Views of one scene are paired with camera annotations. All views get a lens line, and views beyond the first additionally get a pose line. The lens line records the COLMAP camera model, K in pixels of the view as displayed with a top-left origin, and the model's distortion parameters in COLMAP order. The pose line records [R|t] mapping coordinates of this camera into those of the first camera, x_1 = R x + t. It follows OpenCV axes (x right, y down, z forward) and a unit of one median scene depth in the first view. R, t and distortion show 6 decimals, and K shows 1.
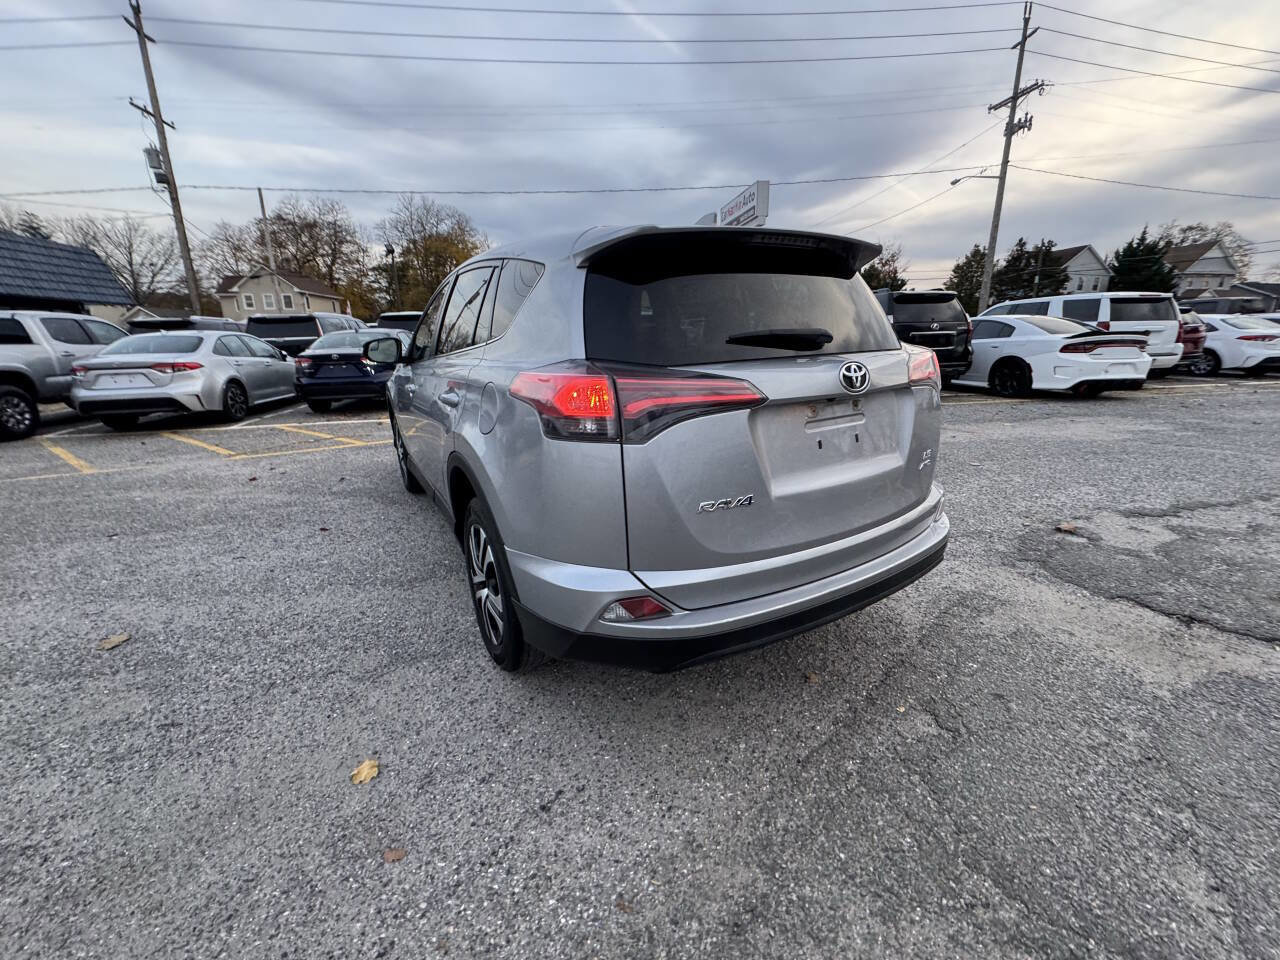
lens RADIAL K [[514.2, 0, 640.0], [0, 514.2, 480.0], [0, 0, 1]] dist [-0.001230, 0.000304]
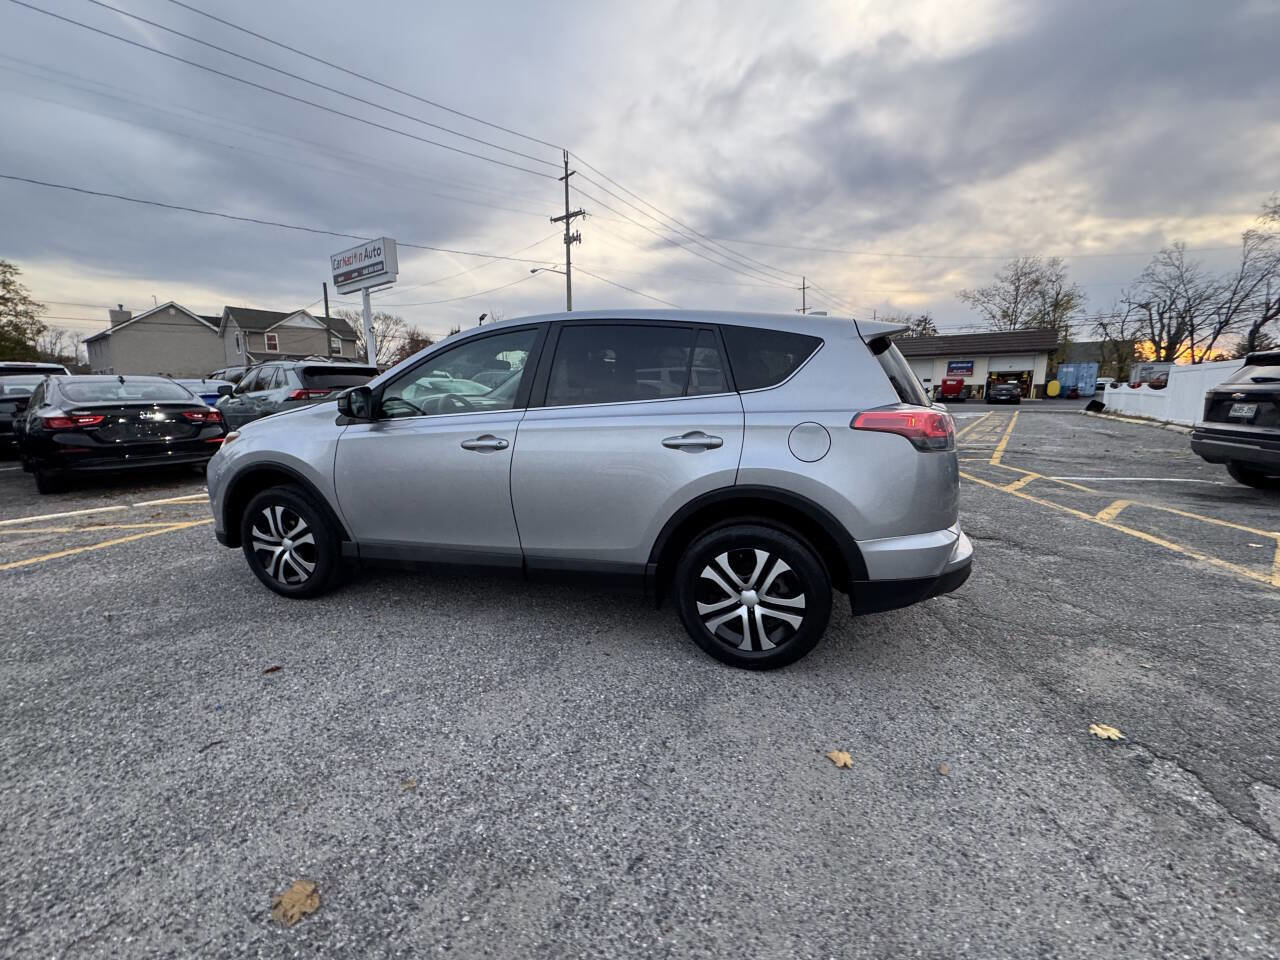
lens RADIAL K [[514.2, 0, 640.0], [0, 514.2, 480.0], [0, 0, 1]] dist [-0.001230, 0.000304]
pose [[0.720733, -0.102954, 0.685525, -0.101900], [0.175998, 0.983684, -0.037304, -0.005019], [-0.670499, 0.147537, 0.727093, 0.024662]]
